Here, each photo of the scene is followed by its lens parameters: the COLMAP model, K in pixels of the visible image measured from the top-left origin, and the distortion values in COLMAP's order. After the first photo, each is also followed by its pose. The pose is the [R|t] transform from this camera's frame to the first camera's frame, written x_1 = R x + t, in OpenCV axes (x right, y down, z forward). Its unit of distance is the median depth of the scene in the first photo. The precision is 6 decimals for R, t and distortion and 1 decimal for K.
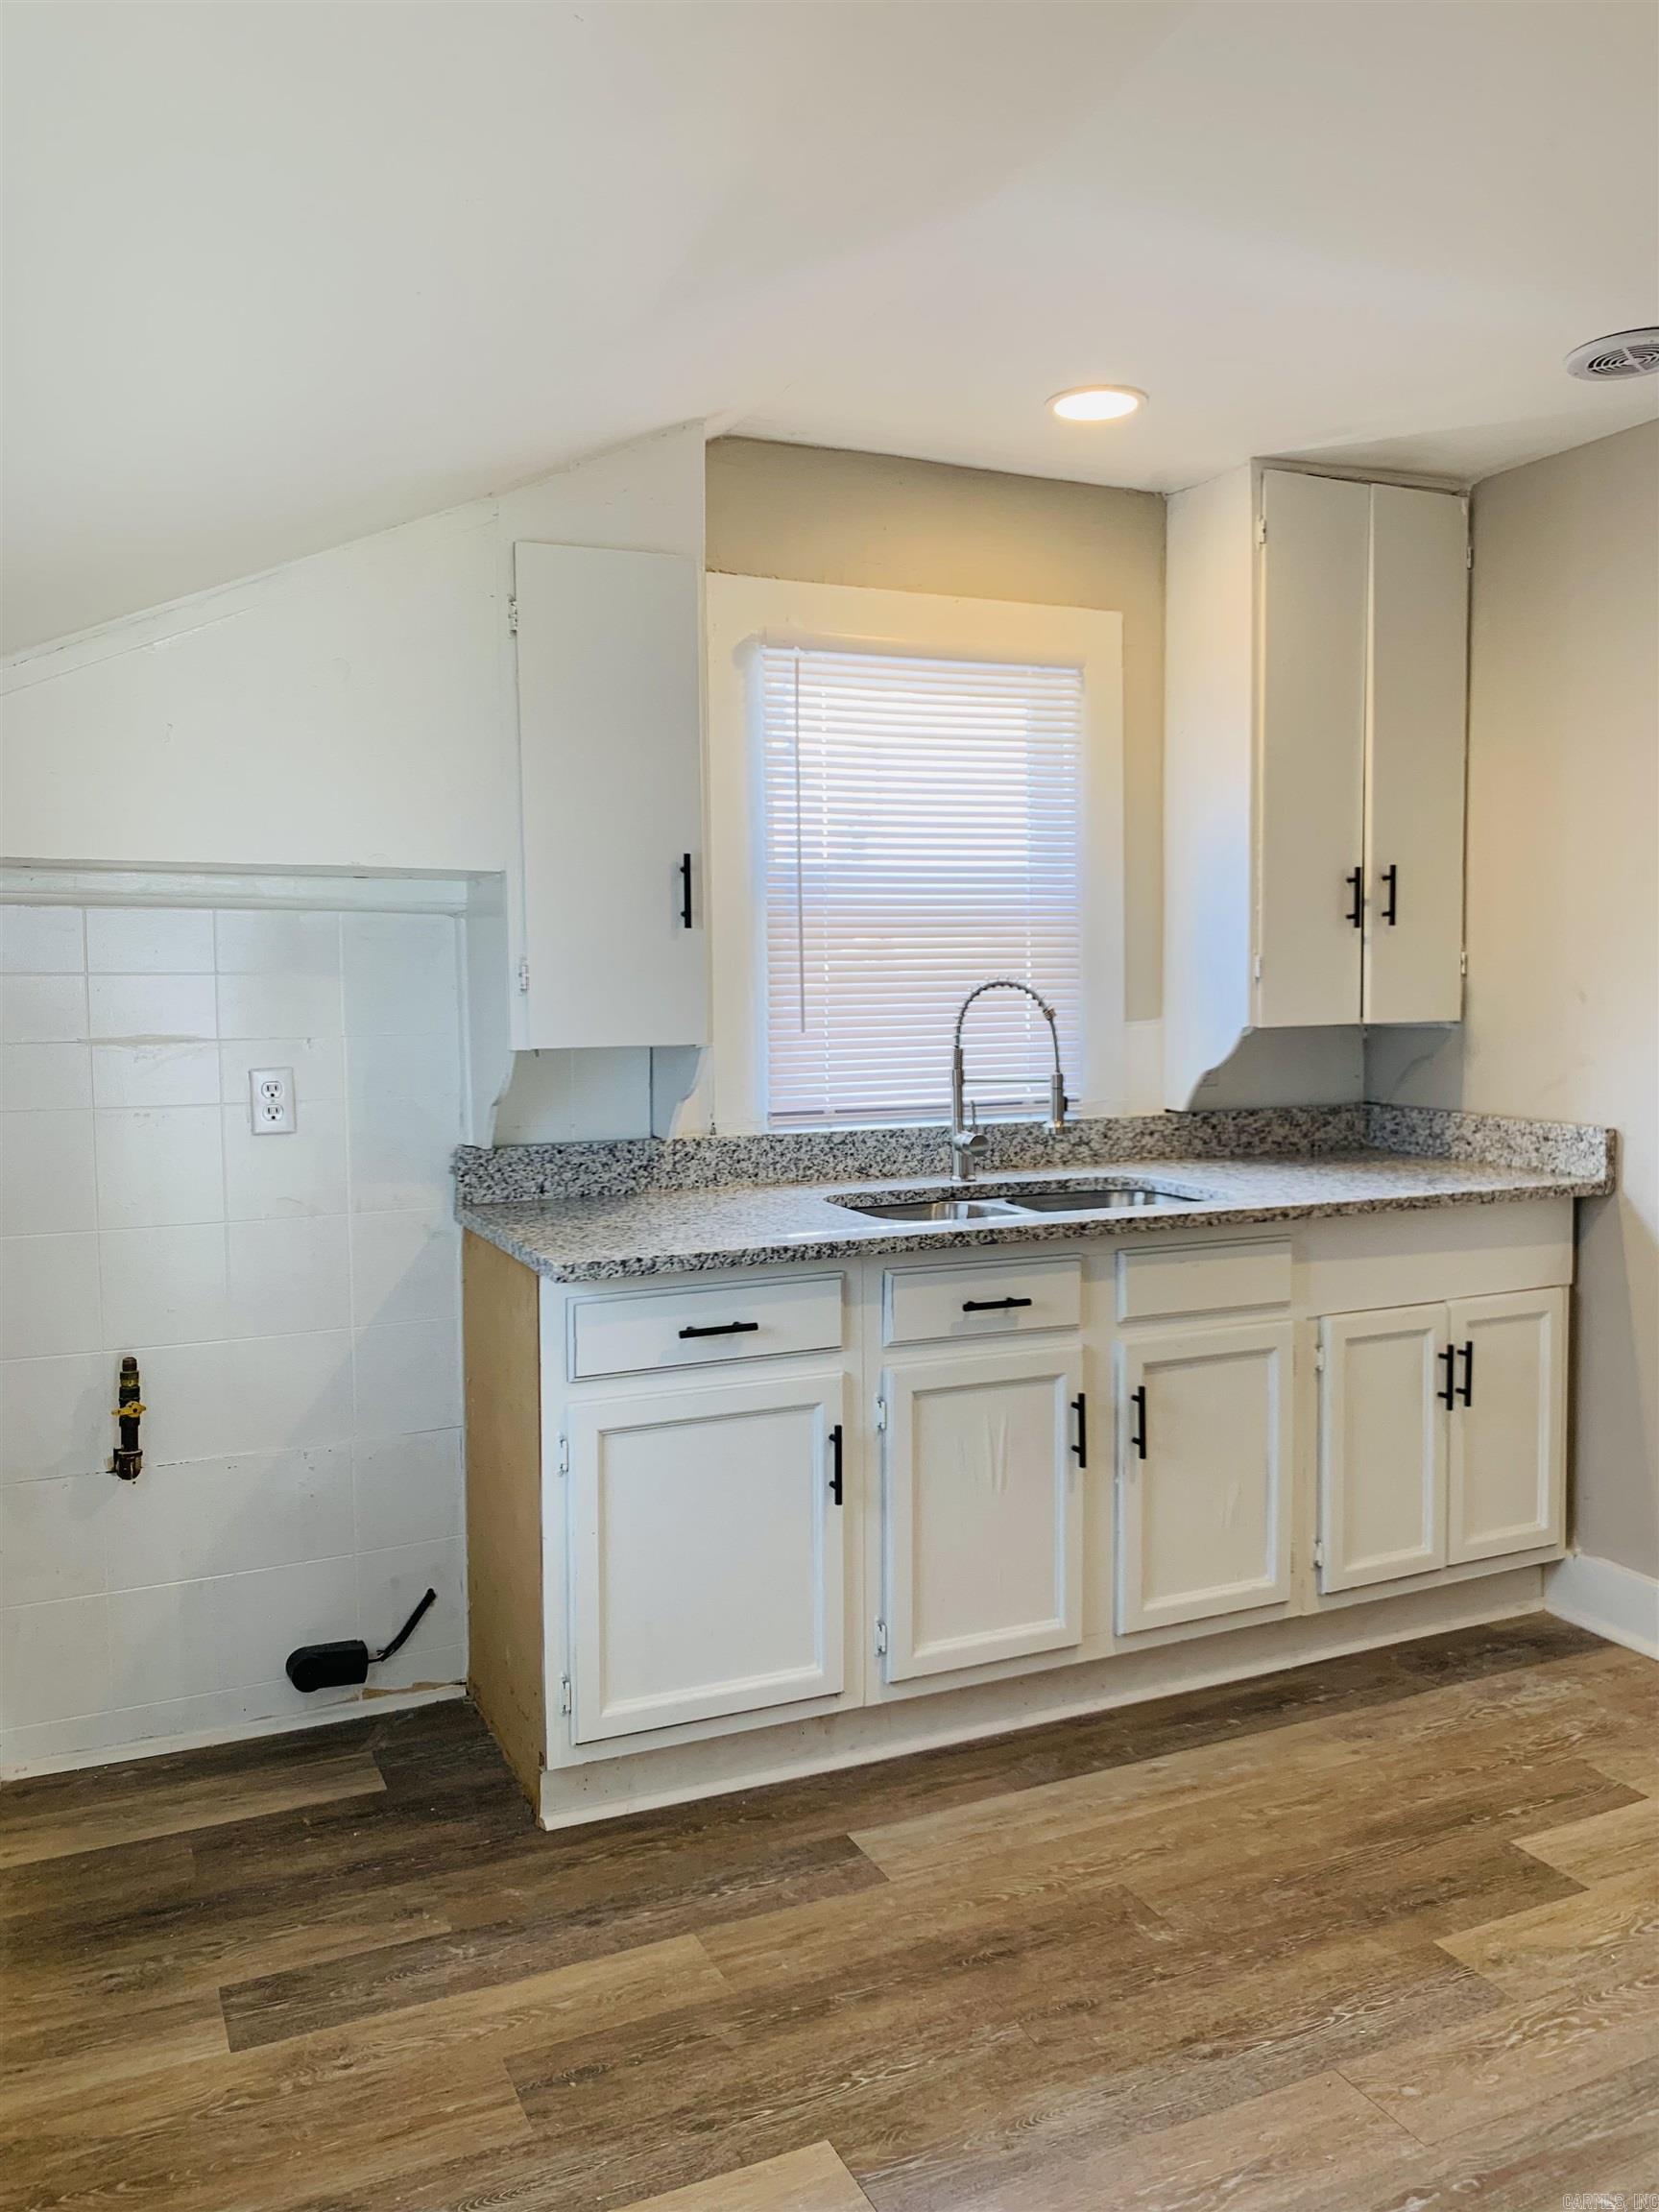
lens RADIAL K [[1697.5, 0, 847.0], [0, 1697.5, 1101.5], [0, 0, 1]] dist [-0.002970, -0.000163]
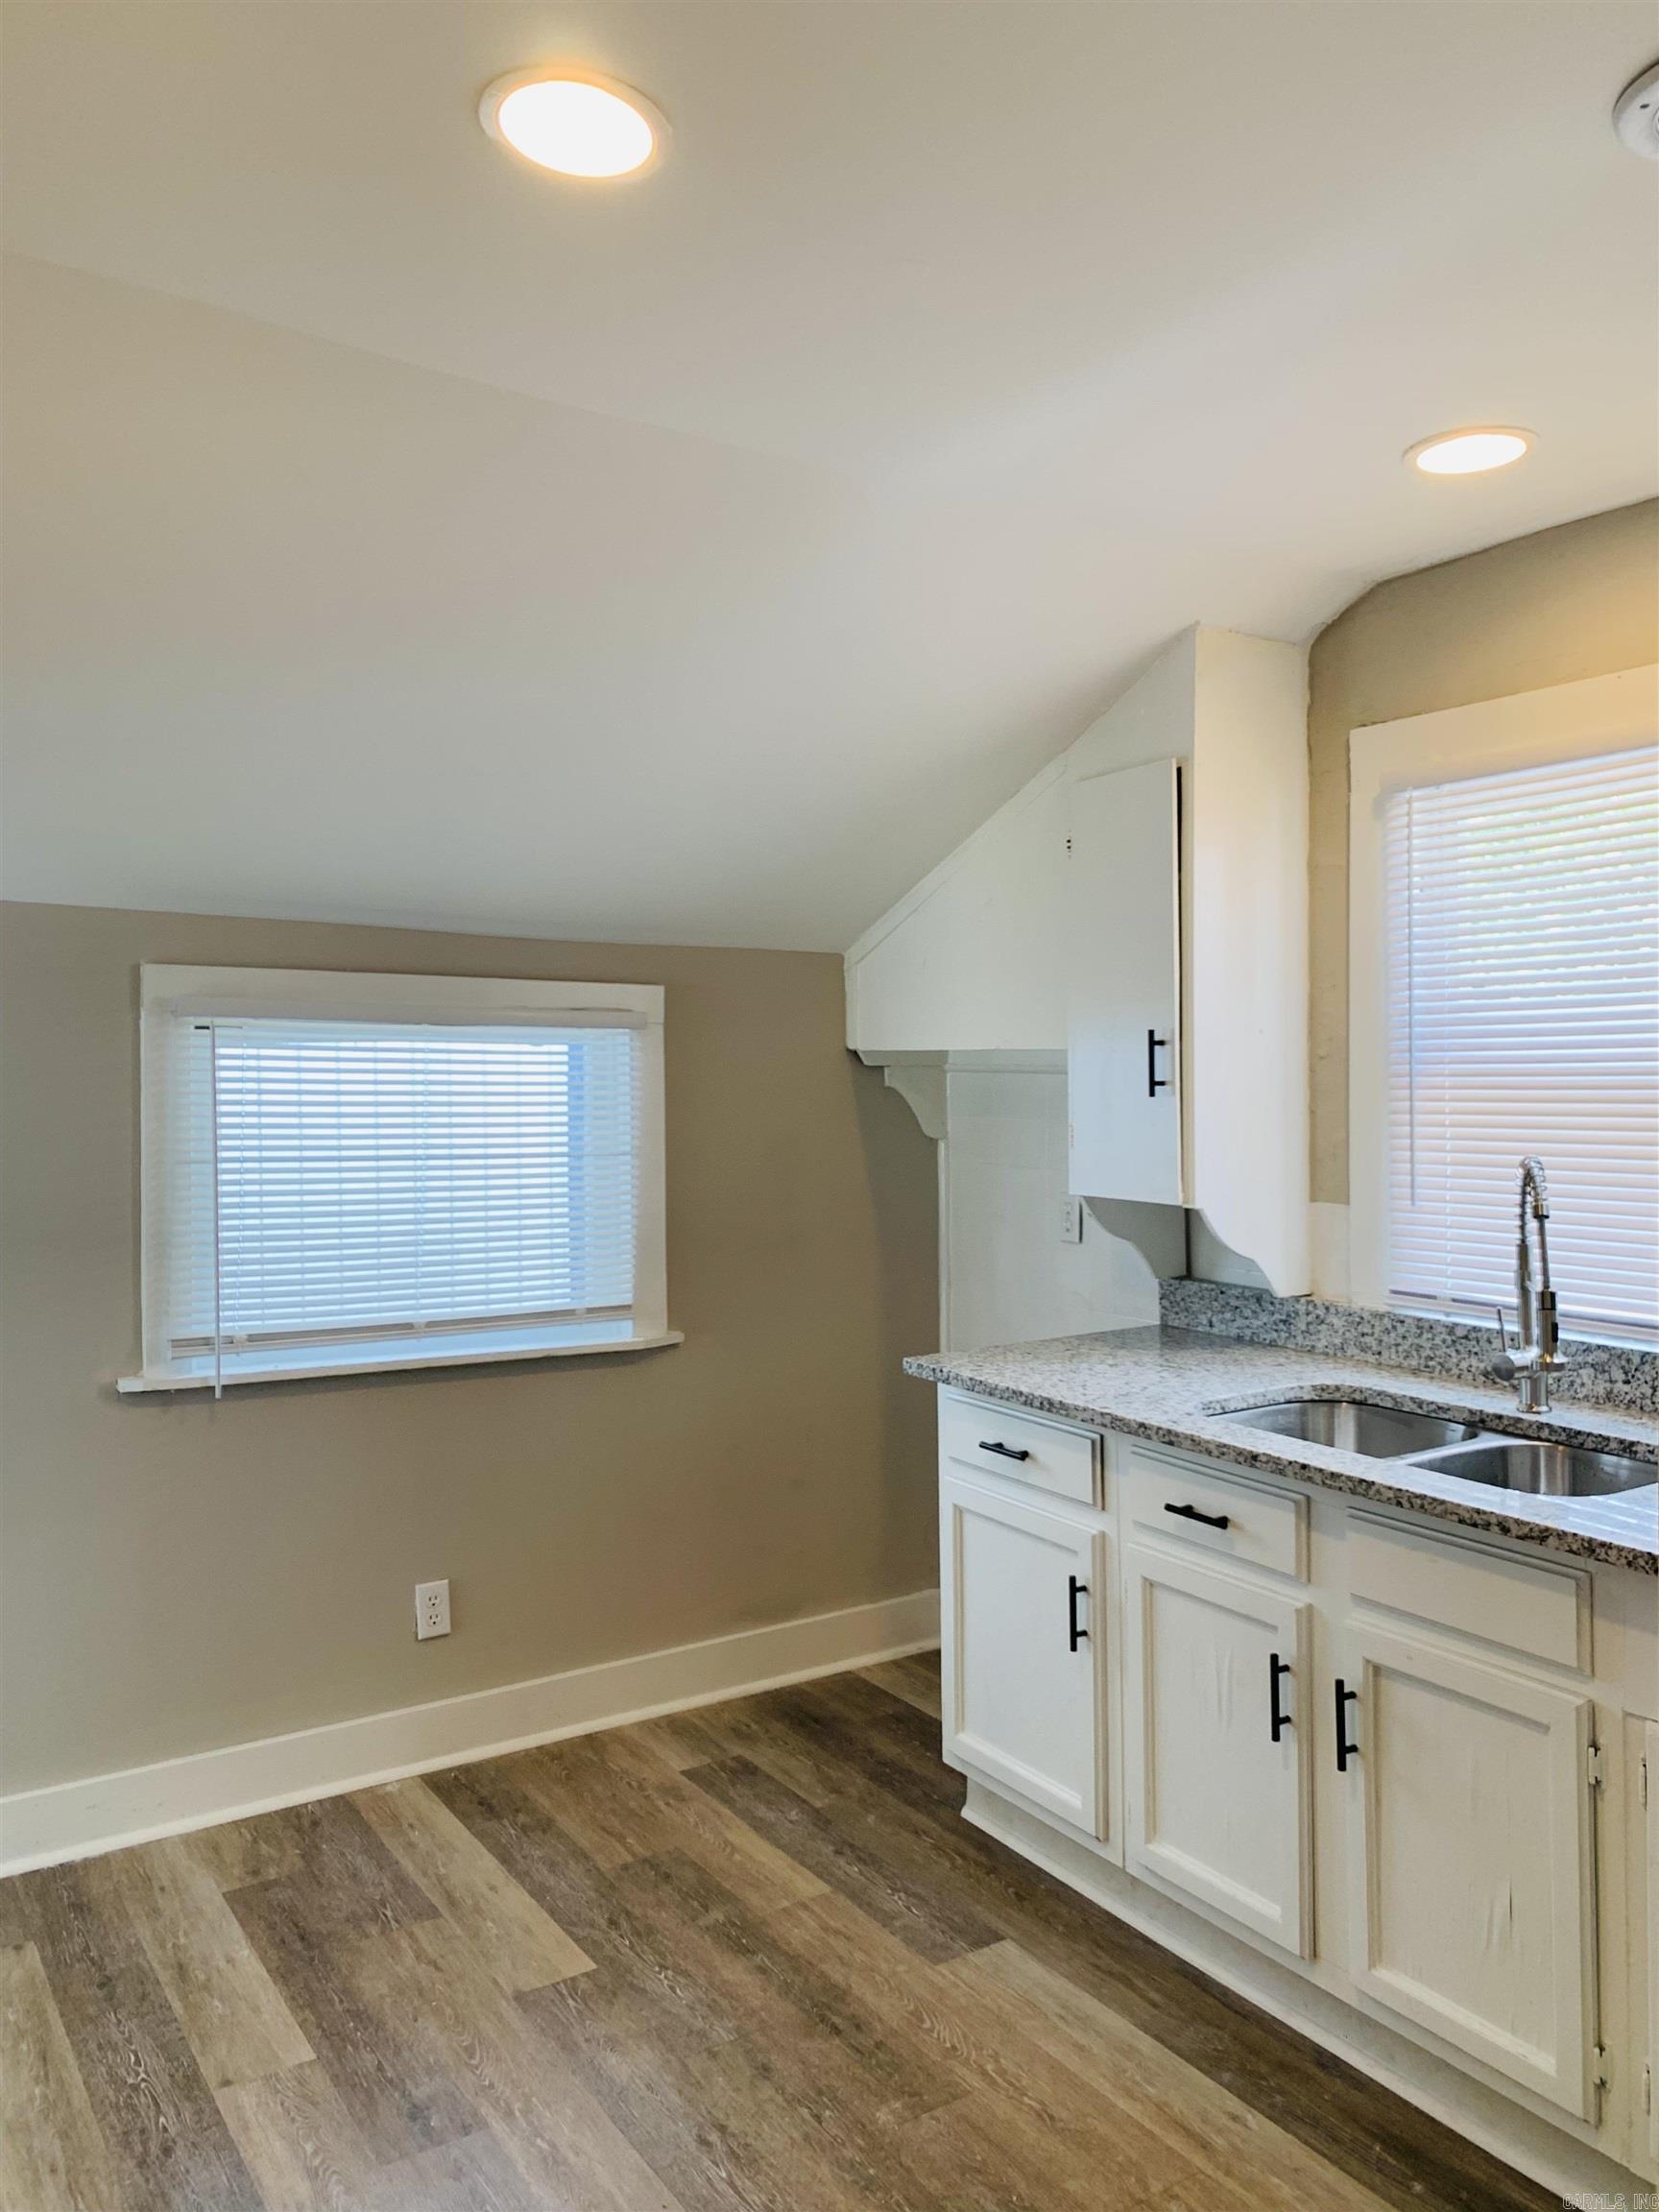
lens RADIAL K [[1697.5, 0, 834.3], [0, 1697.5, 1115.4], [0, 0, 1]] dist [-0.002970, -0.000163]
pose [[0.131362, 0.042223, -0.990435, 1.058418], [-0.067188, 0.997174, 0.033599, -0.126217], [0.989055, 0.062132, 0.133828, 0.724508]]
